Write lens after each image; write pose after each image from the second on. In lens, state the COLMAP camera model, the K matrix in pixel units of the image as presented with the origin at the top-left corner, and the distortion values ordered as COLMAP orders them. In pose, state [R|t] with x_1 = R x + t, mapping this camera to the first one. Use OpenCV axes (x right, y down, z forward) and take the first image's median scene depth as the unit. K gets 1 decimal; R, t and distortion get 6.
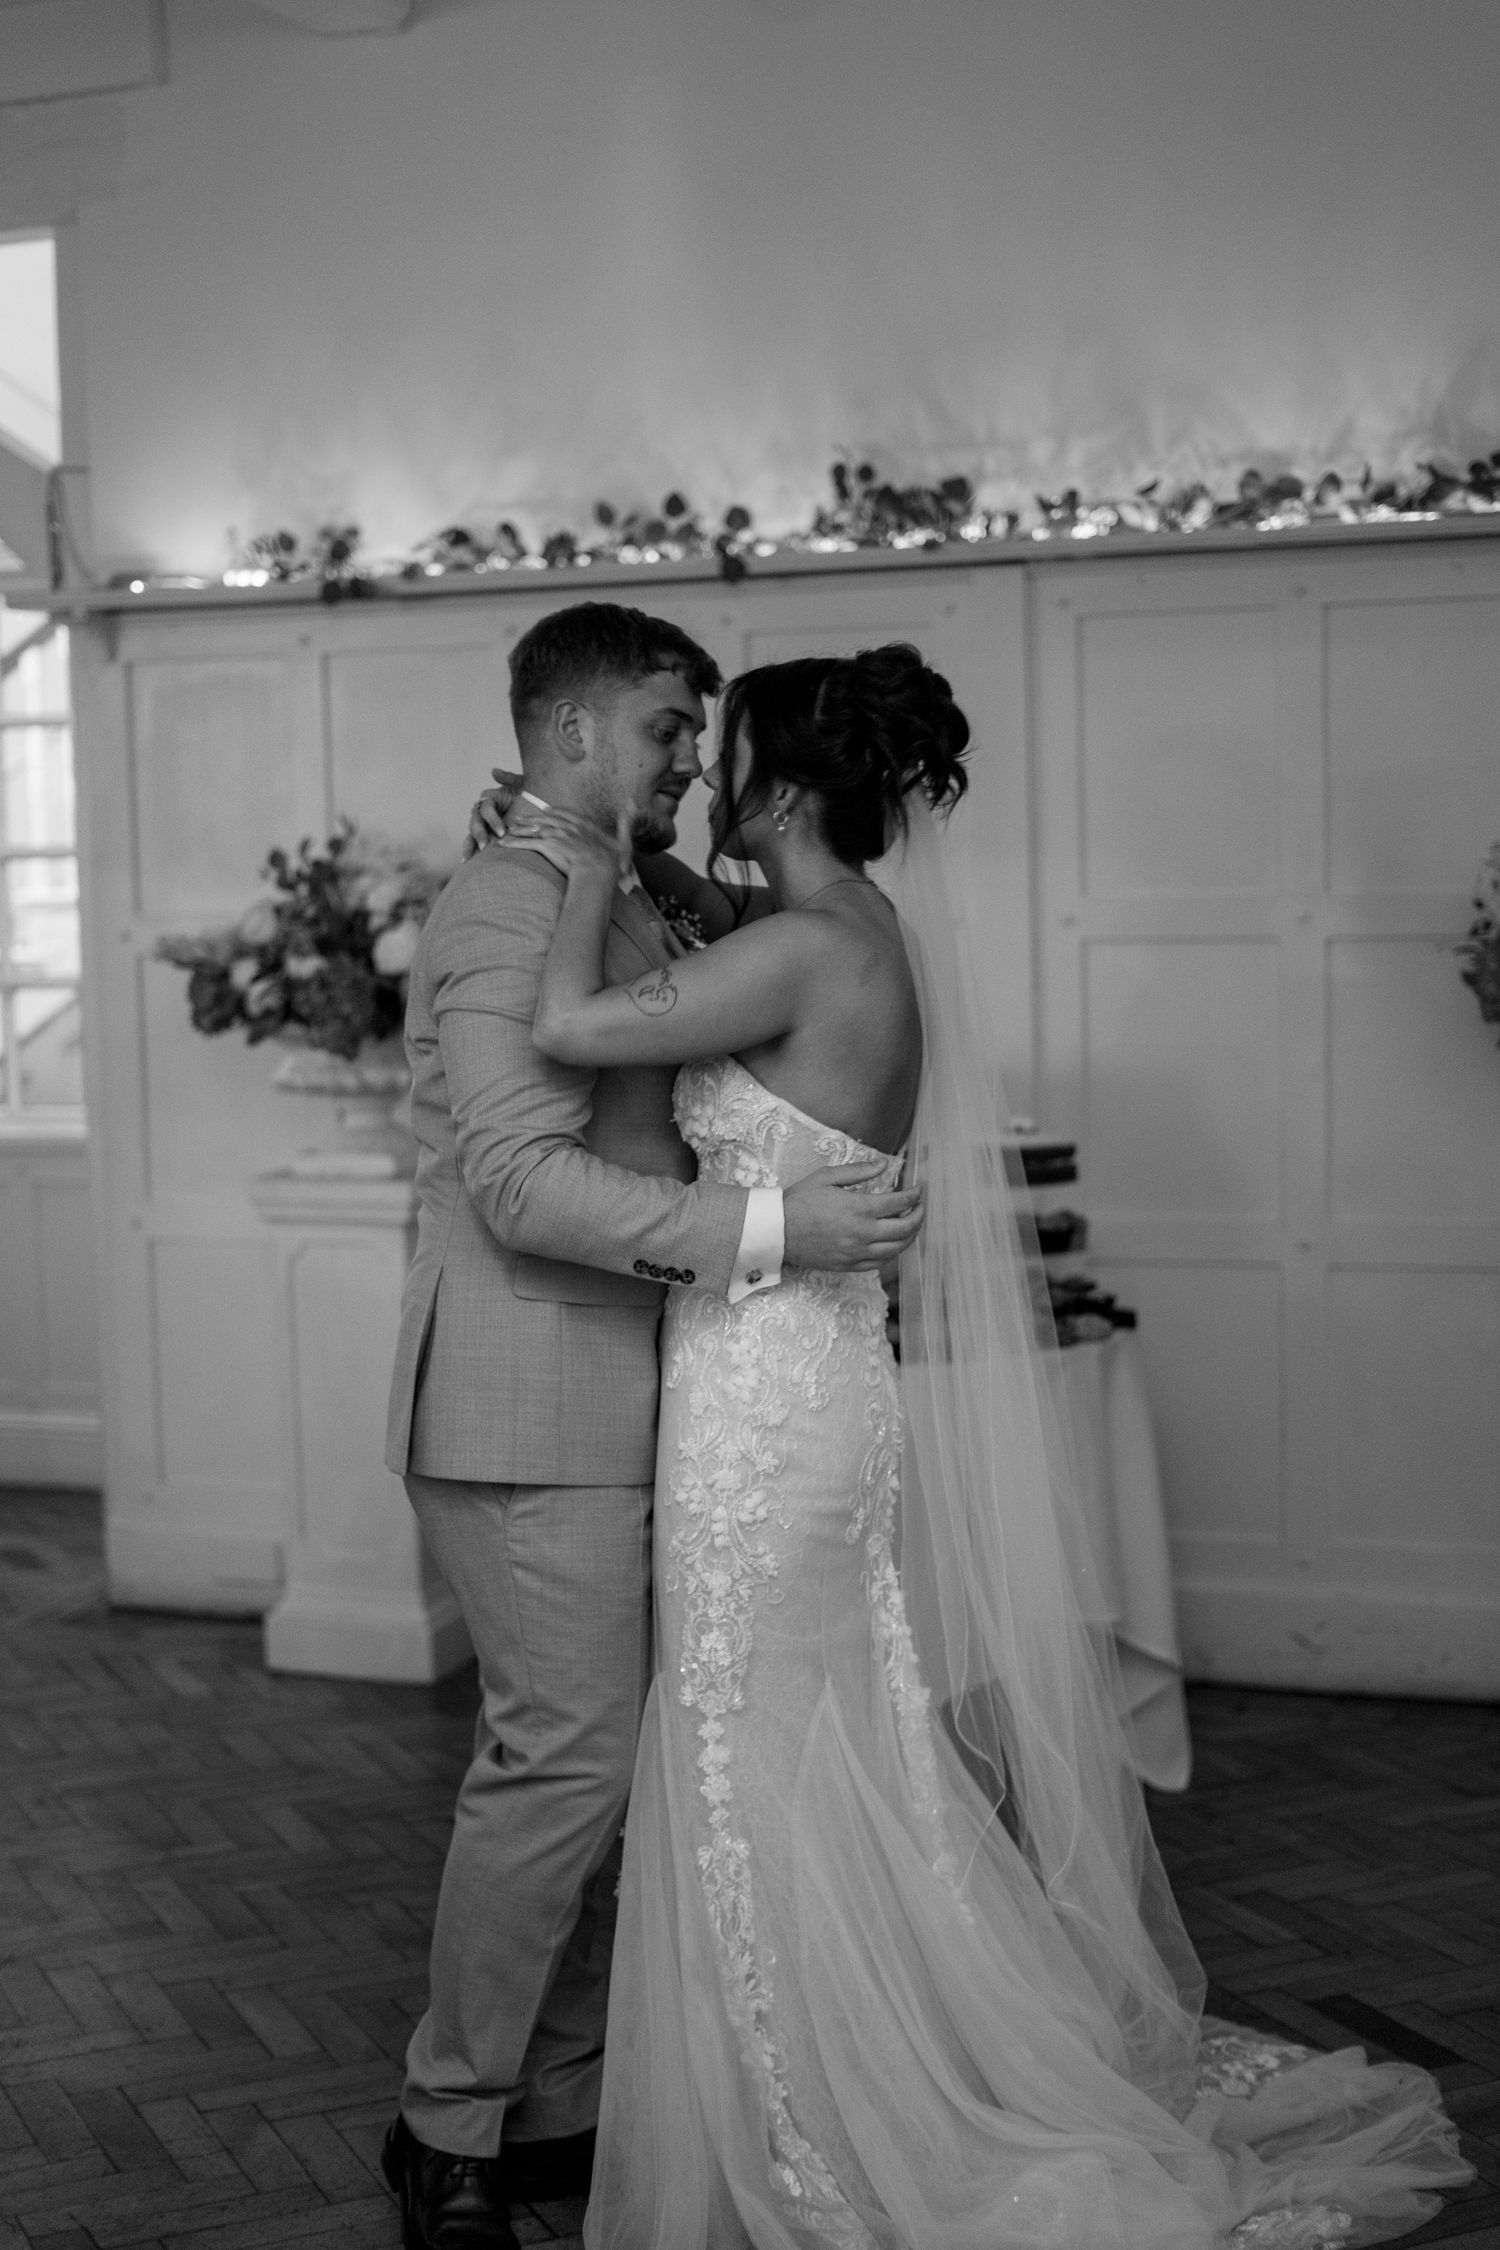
lens RADIAL K [[3389.5, 0, 740.2], [0, 3389.5, 1128.5], [0, 0, 1]] dist [-0.012529, 0.000000]
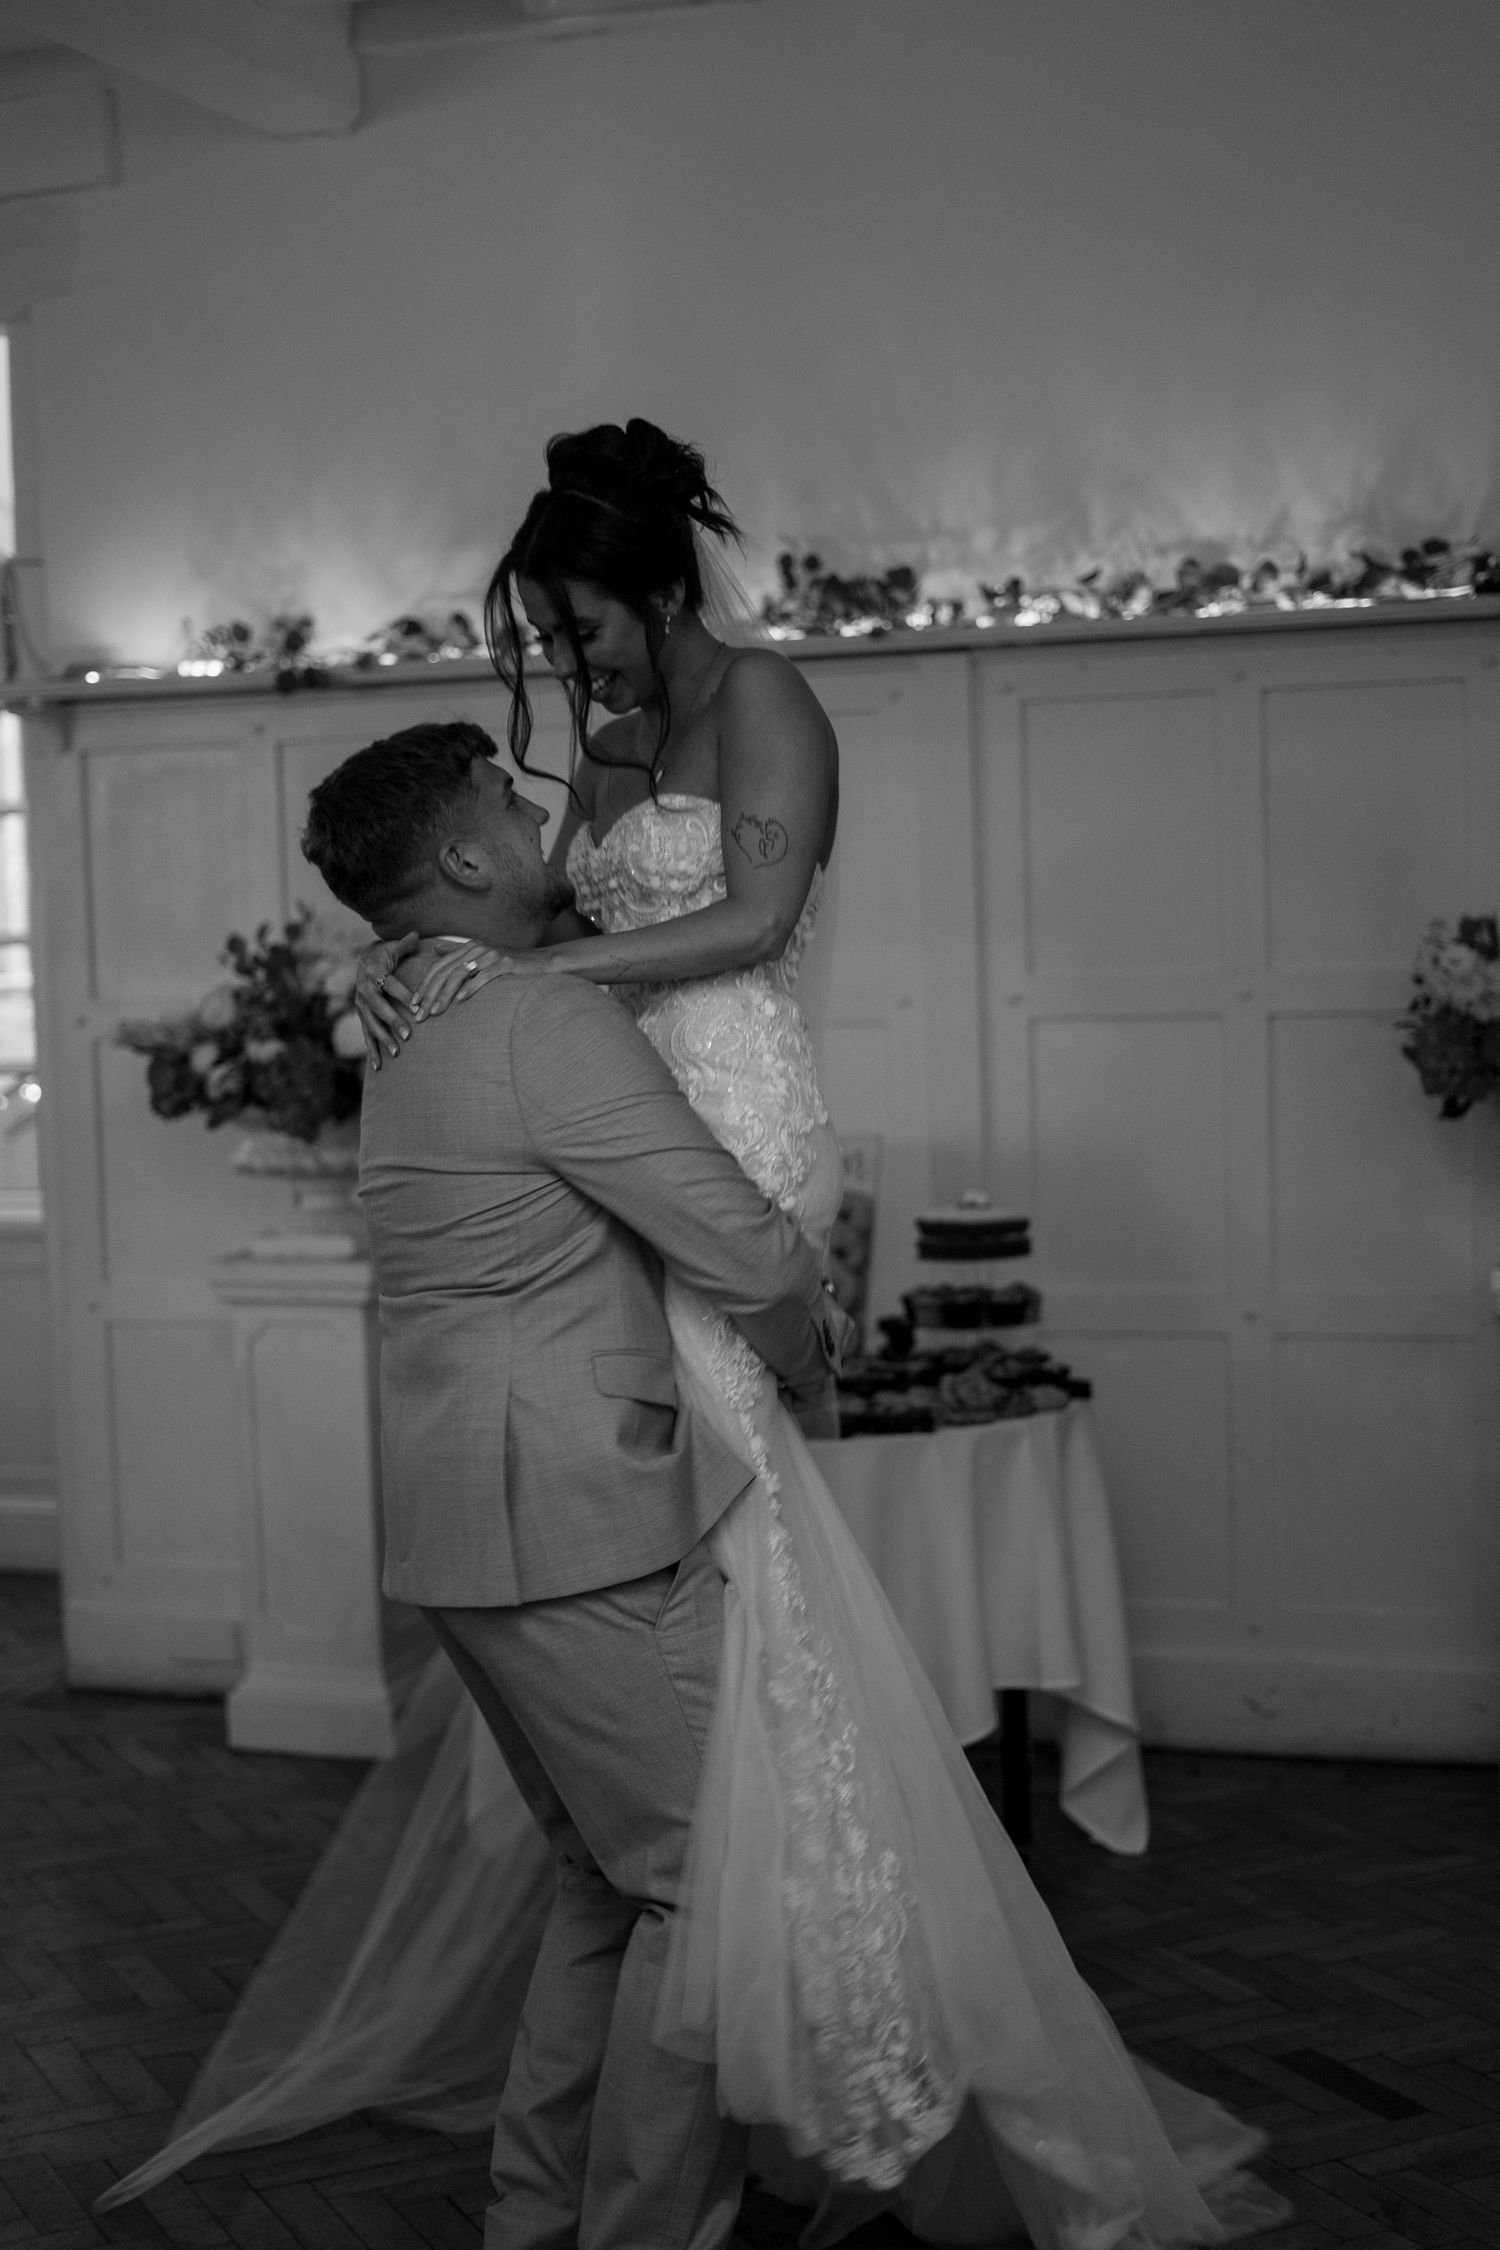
lens RADIAL K [[3389.5, 0, 748.0], [0, 3389.5, 1126.0], [0, 0, 1]] dist [-0.012529, 0.000000]
pose [[0.999607, -0.008908, 0.026582, -0.011116], [0.009554, 0.999660, -0.024265, 0.000740], [-0.026356, 0.024509, 0.999352, -0.015744]]
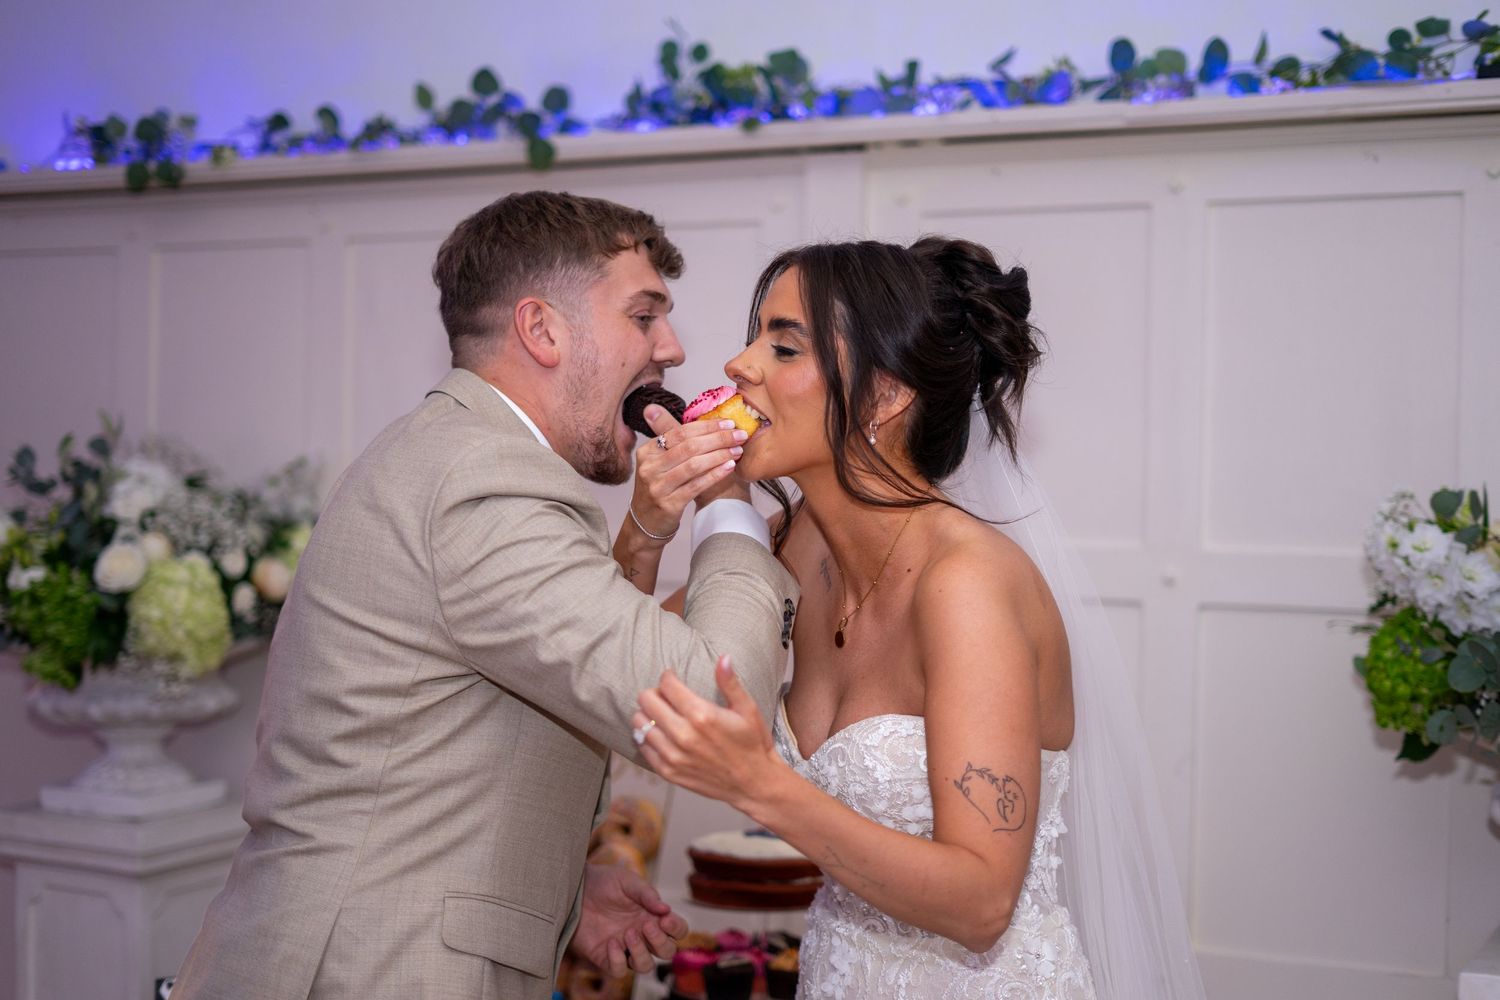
lens RADIAL K [[2259.6, 0, 758.8], [0, 2259.6, 492.0], [0, 0, 1]] dist [-0.012529, 0.000000]
pose [[0.994184, 0.045035, -0.097829, 0.117602], [-0.053942, 0.994444, -0.090400, -0.027872], [0.093214, 0.095152, 0.991089, 0.439207]]
